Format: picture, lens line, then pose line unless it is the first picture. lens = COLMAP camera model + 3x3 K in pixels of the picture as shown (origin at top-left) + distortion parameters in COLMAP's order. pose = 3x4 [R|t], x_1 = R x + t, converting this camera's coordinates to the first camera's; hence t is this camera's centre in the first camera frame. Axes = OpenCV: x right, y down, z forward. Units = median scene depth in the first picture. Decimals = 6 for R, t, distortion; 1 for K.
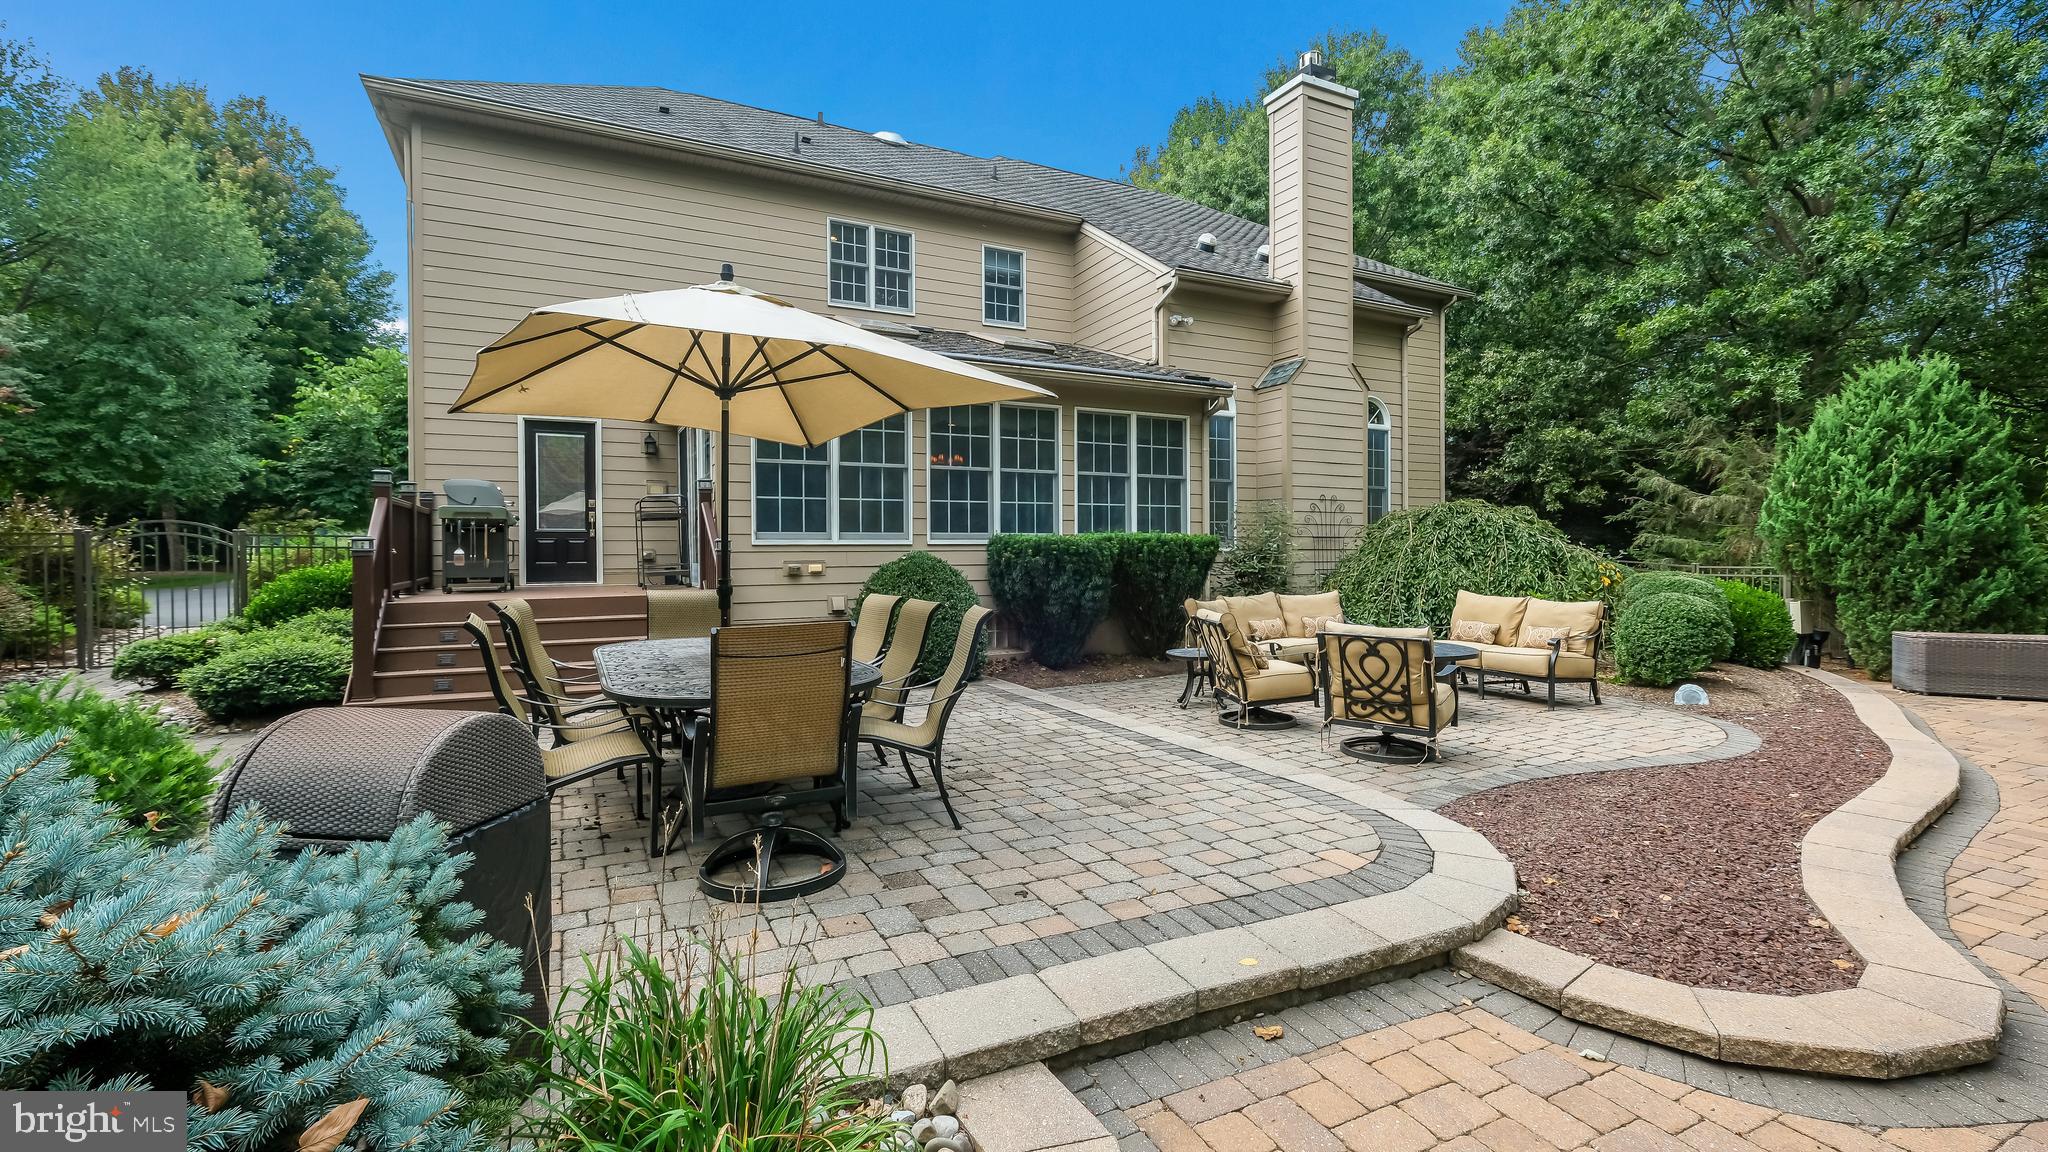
lens RADIAL K [[907.4, 0, 1017.4], [0, 907.4, 565.5], [0, 0, 1]] dist [0.001558, 0.000905]
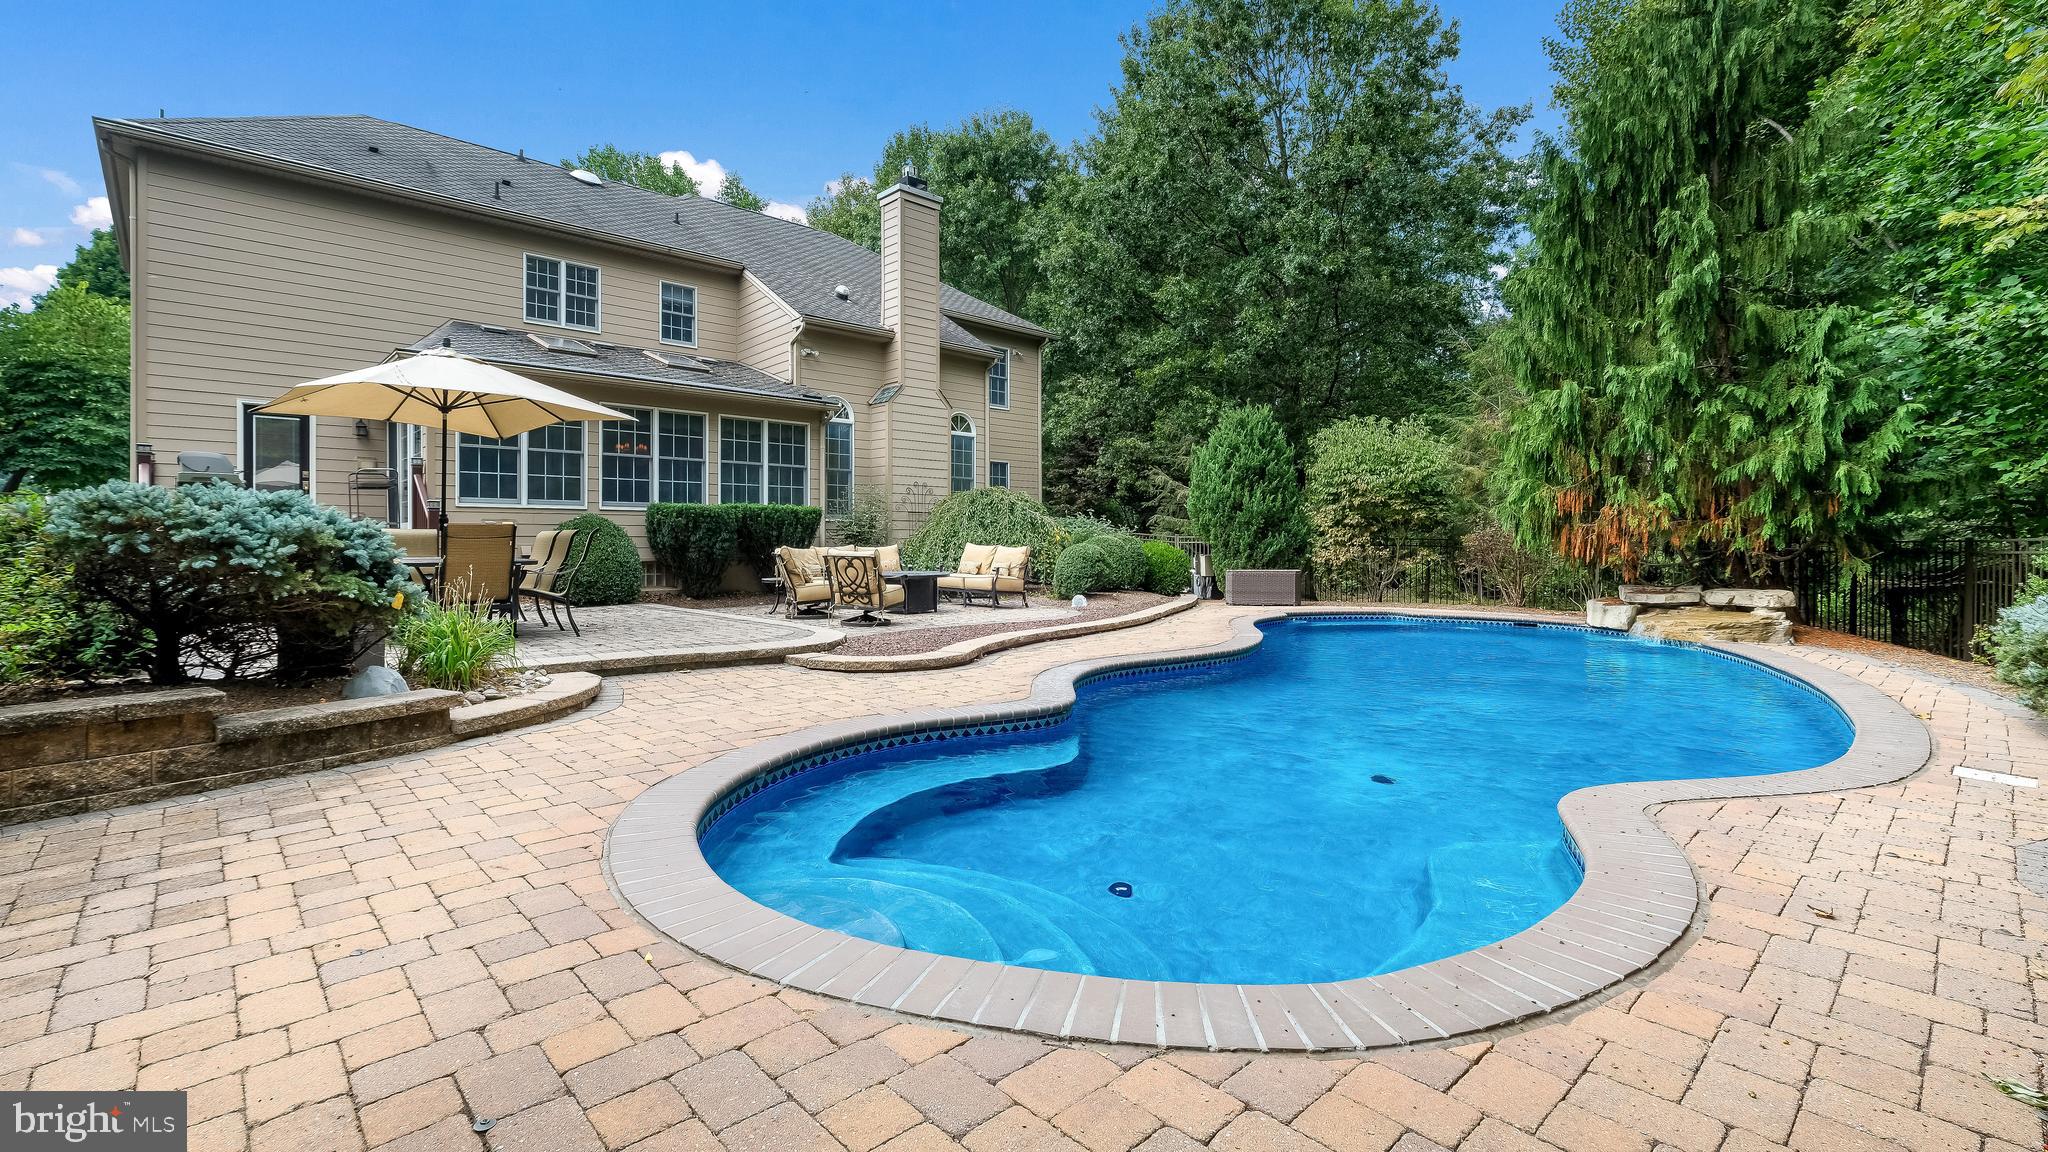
lens RADIAL K [[907.4, 0, 1023.9], [0, 907.4, 542.1], [0, 0, 1]] dist [0.001558, 0.000905]
pose [[0.959570, 0.003816, 0.281446, 0.110737], [0.000435, 0.999887, -0.015040, 0.039621], [-0.281471, 0.014555, 0.959459, -0.425429]]
